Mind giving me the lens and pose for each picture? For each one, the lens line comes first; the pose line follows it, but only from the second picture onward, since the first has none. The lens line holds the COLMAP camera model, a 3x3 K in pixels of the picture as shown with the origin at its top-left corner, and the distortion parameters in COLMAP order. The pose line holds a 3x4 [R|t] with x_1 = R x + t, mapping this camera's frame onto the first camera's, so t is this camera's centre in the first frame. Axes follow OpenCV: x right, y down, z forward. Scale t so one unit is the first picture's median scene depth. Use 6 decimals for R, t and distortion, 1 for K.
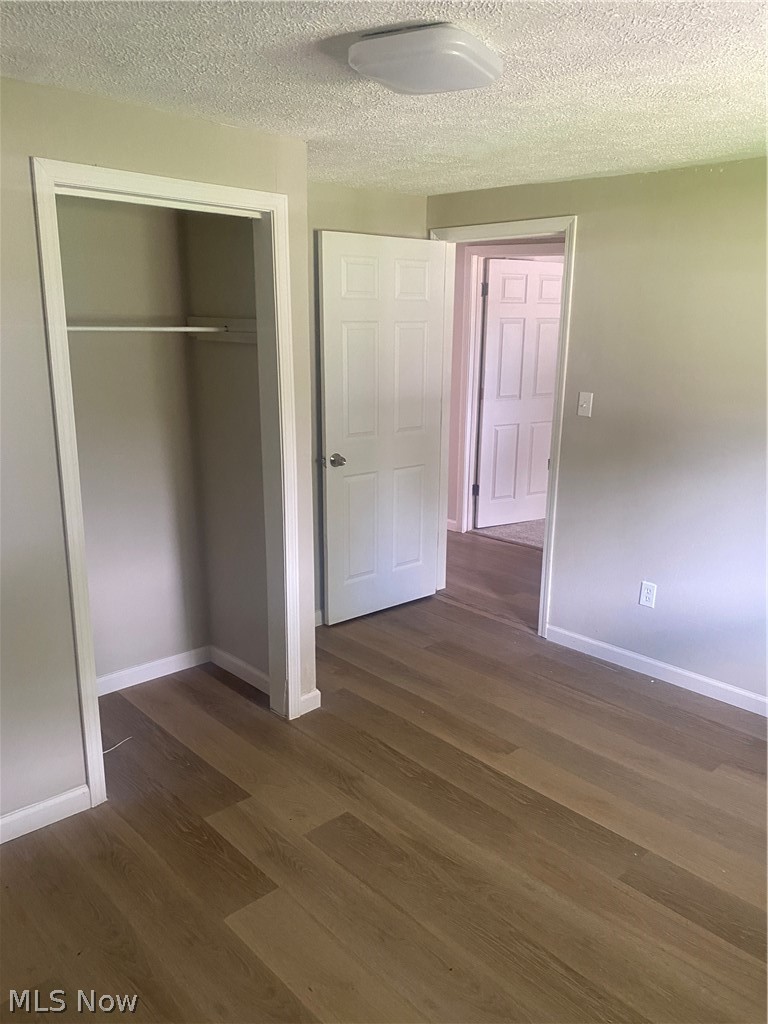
lens RADIAL K [[775.0, 0, 383.6], [0, 775.0, 512.7], [0, 0, 1]] dist [0.009268, -0.002276]
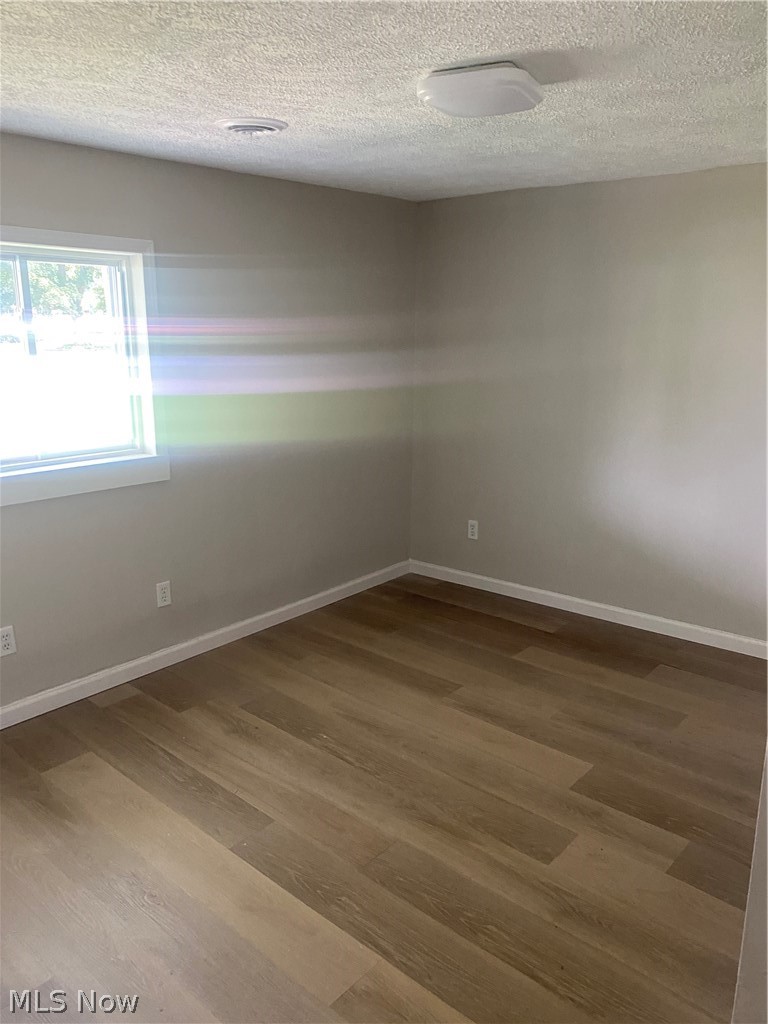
lens RADIAL K [[775.0, 0, 385.0], [0, 775.0, 512.0], [0, 0, 1]] dist [0.009268, -0.002276]
pose [[-0.996517, 0.009633, -0.082826, 0.224401], [-0.030069, 0.884961, 0.464693, -0.409936], [0.077774, 0.465565, -0.881590, 1.700554]]
